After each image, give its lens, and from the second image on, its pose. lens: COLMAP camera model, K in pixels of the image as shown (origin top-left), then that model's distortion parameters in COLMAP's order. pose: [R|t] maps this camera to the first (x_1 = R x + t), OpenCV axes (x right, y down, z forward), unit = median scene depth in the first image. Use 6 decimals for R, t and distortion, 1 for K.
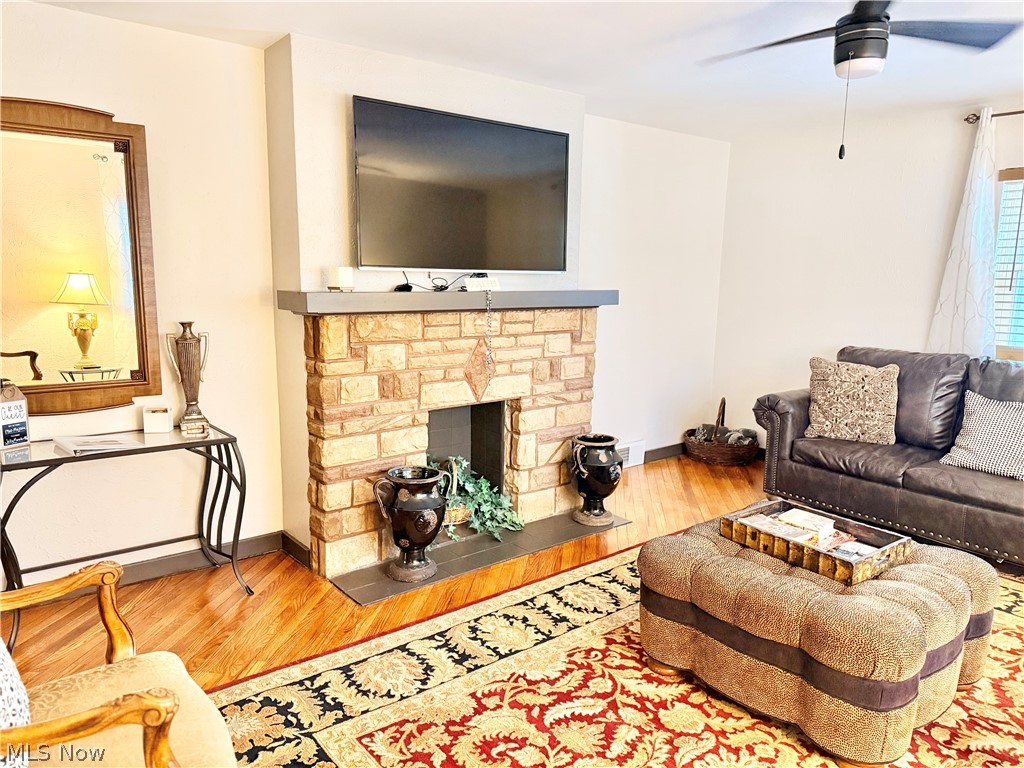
lens RADIAL K [[718.8, 0, 512.9], [0, 718.8, 380.3], [0, 0, 1]] dist [0.045366, -0.059135]
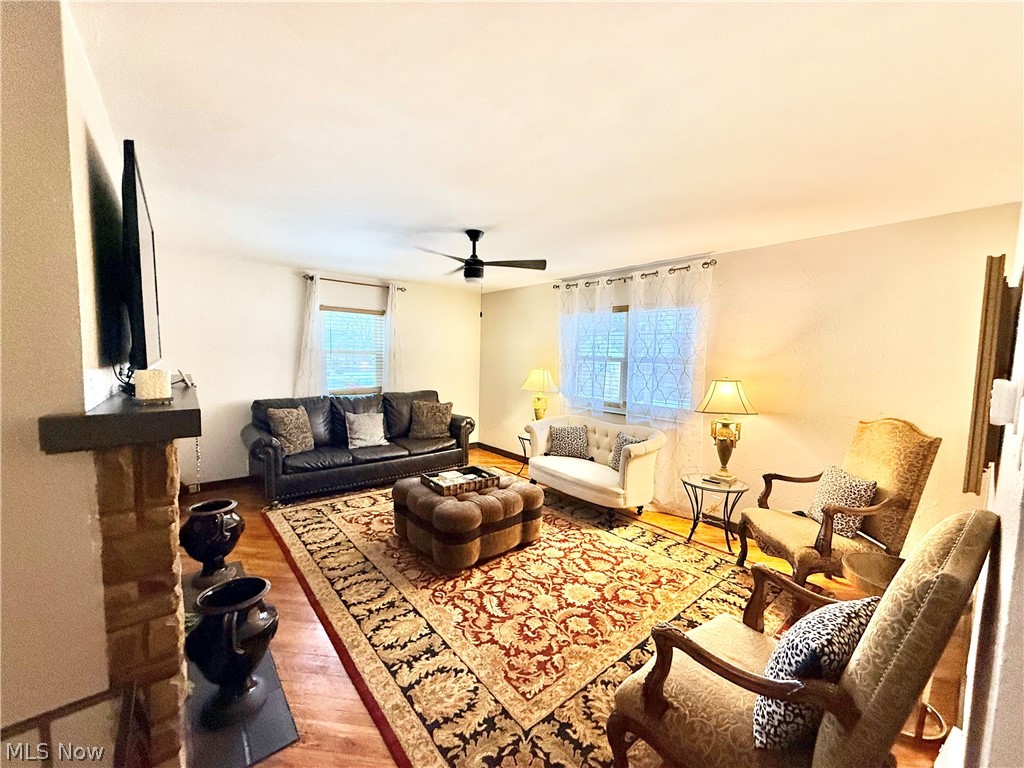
lens RADIAL K [[407.2, 0, 509.2], [0, 407.2, 387.4], [0, 0, 1]] dist [-0.001750, 0.000239]
pose [[-0.006586, -0.094674, 0.995487, -0.849869], [0.135295, 0.986270, 0.094693, -0.169705], [-0.990784, 0.135308, 0.006314, 0.850959]]
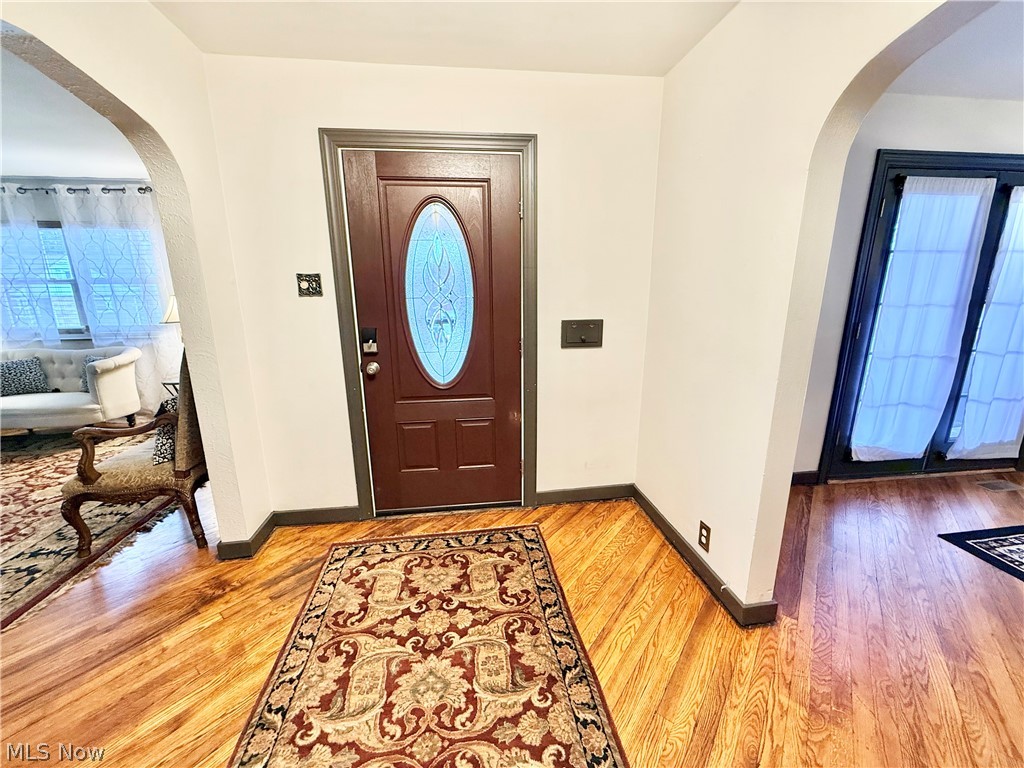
lens RADIAL K [[407.2, 0, 509.3], [0, 407.2, 385.0], [0, 0, 1]] dist [-0.001750, 0.000239]
pose [[-0.848551, -0.130190, 0.512846, -1.472439], [0.078532, 0.927533, 0.365399, -0.131071], [-0.523253, 0.350334, -0.776835, 0.860511]]
